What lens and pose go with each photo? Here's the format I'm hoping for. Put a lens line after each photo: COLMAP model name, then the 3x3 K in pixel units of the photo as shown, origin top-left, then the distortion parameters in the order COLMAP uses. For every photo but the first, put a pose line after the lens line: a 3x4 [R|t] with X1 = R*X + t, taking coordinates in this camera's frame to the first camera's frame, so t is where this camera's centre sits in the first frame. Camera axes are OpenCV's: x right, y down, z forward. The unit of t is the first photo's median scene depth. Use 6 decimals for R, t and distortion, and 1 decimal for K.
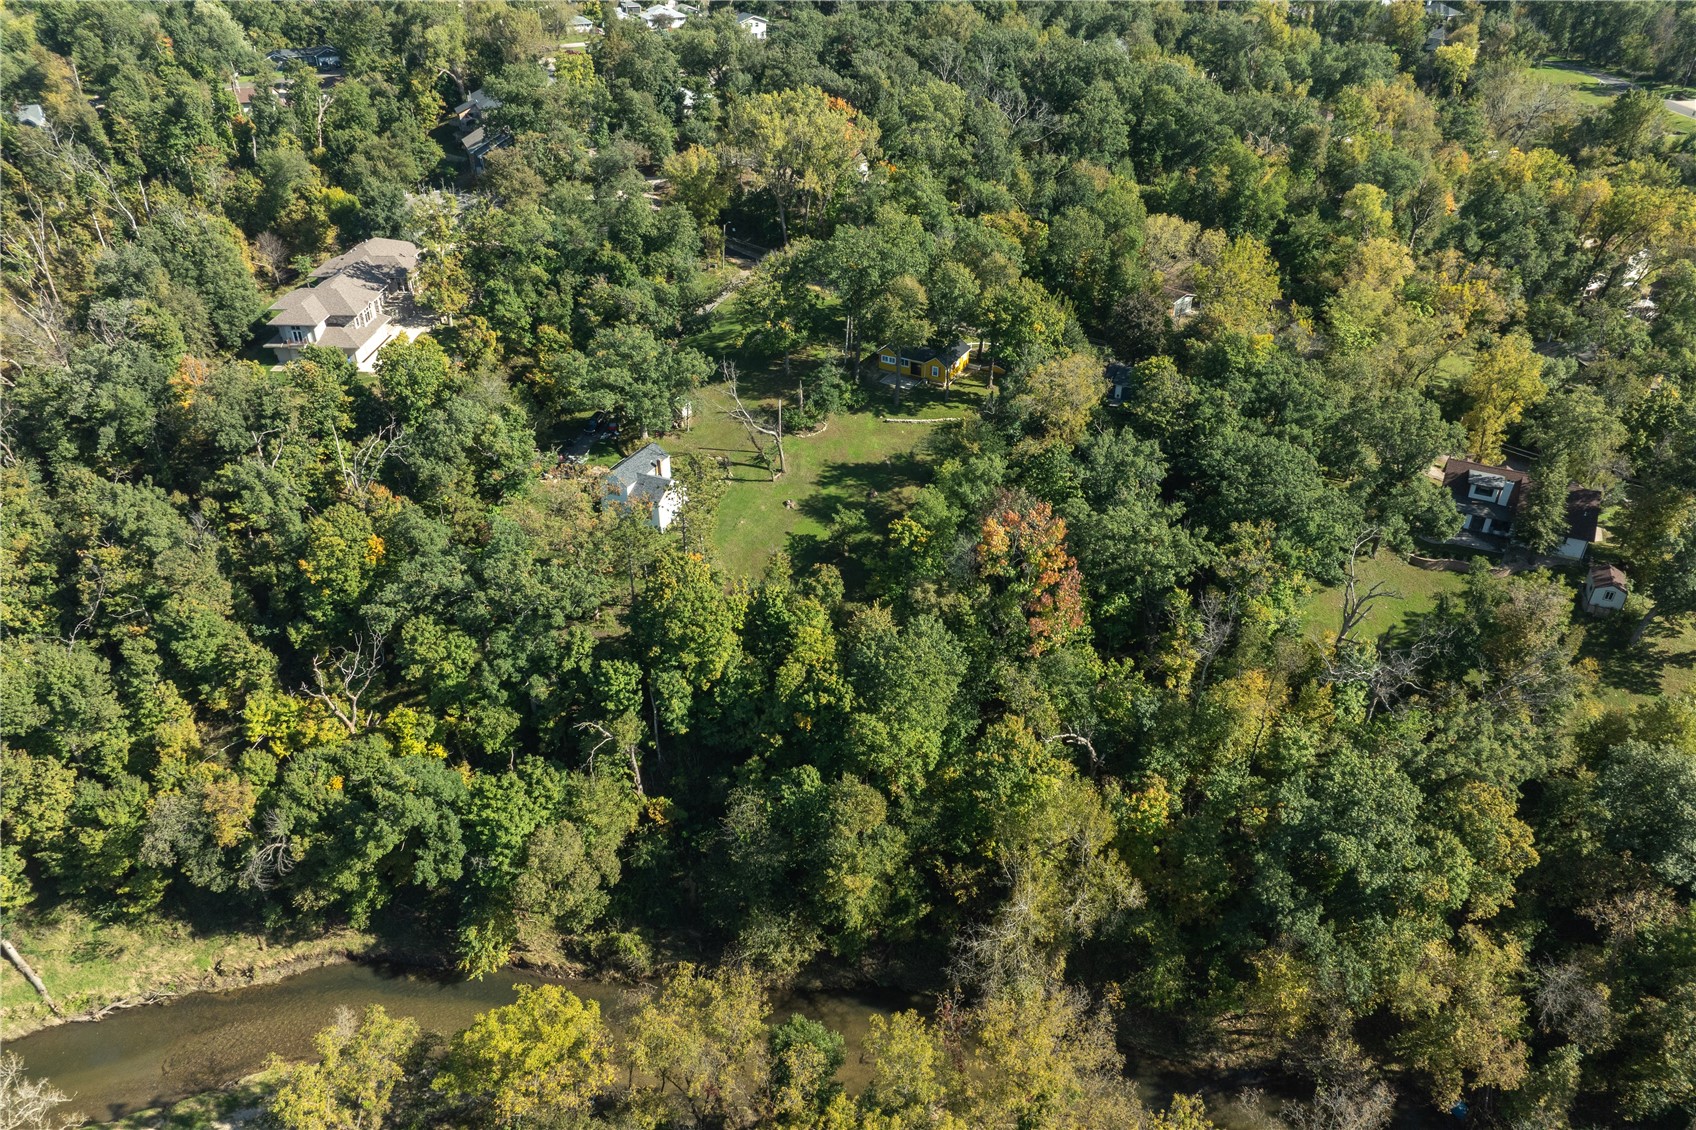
lens RADIAL K [[1178.0, 0, 848.0], [0, 1178.0, 565.0], [0, 0, 1]] dist [-0.026406, -0.000706]
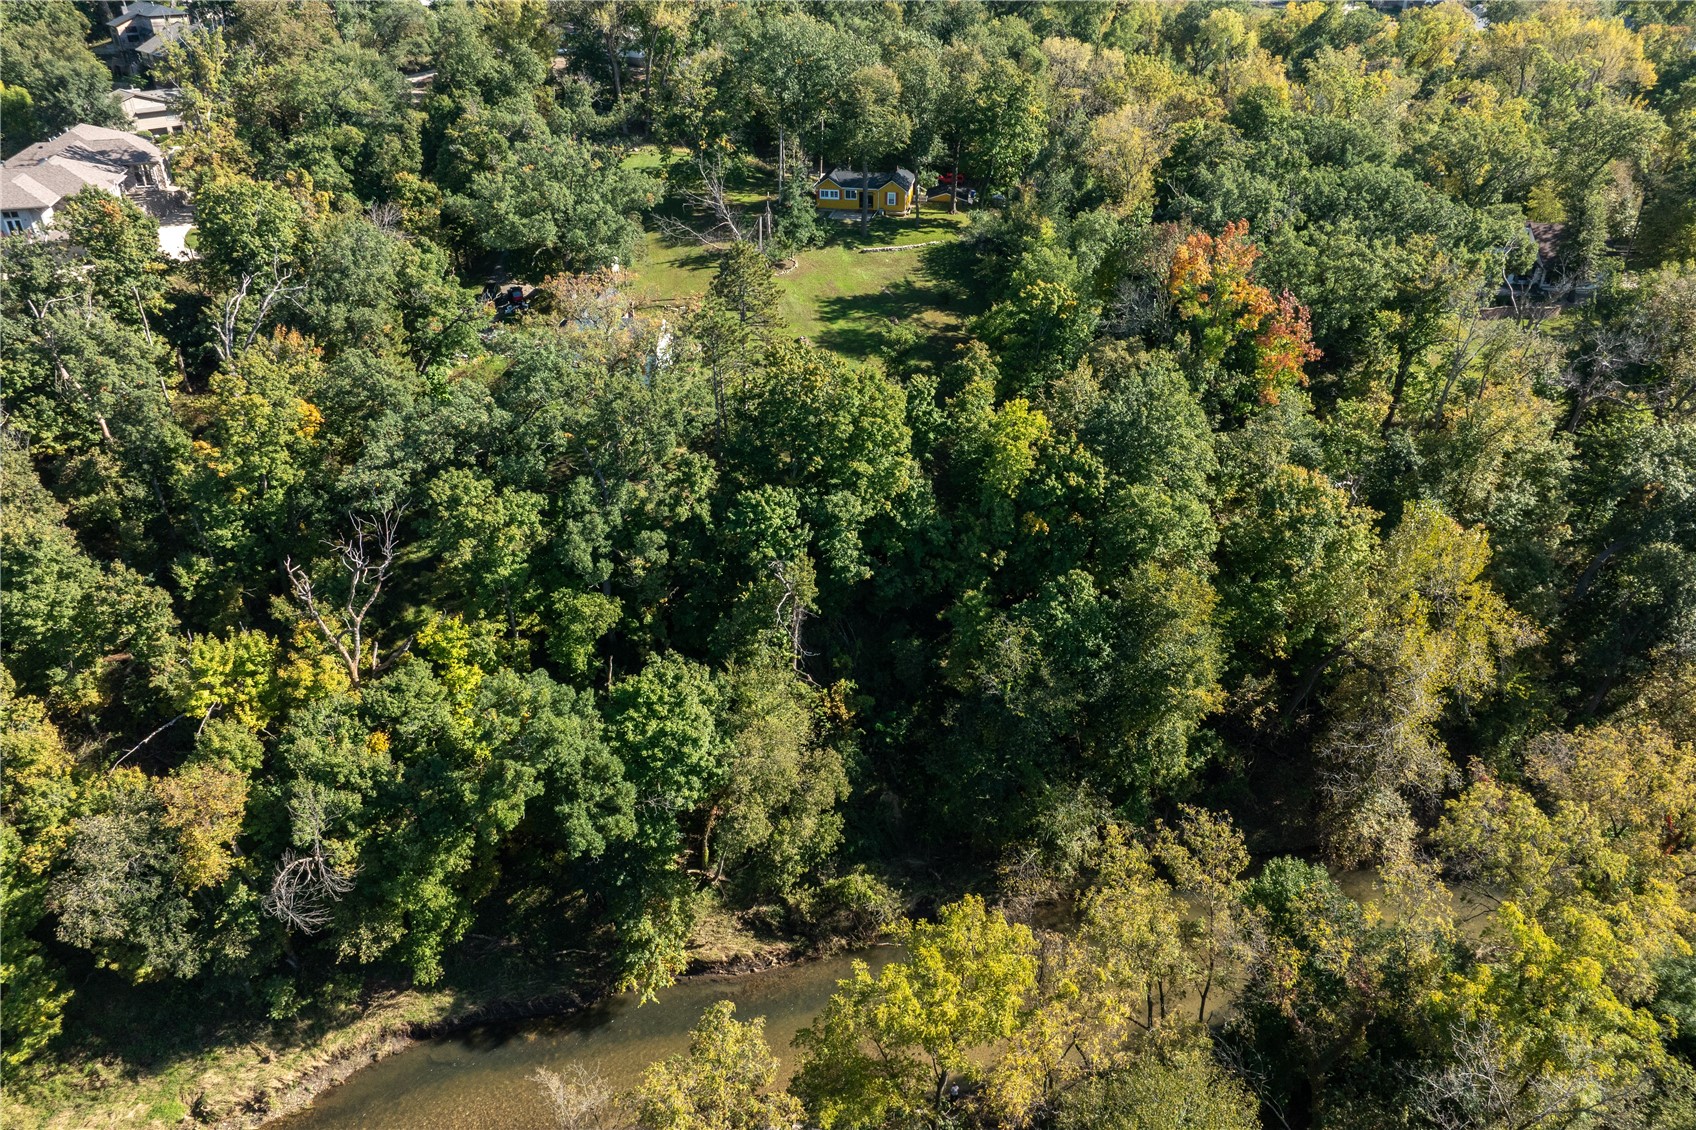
lens RADIAL K [[1178.0, 0, 848.0], [0, 1178.0, 565.0], [0, 0, 1]] dist [-0.026406, -0.000706]
pose [[0.940473, -0.171742, 0.293283, -0.353526], [0.184454, 0.982710, -0.016031, 0.143235], [-0.285459, 0.069174, 0.955891, 0.324809]]
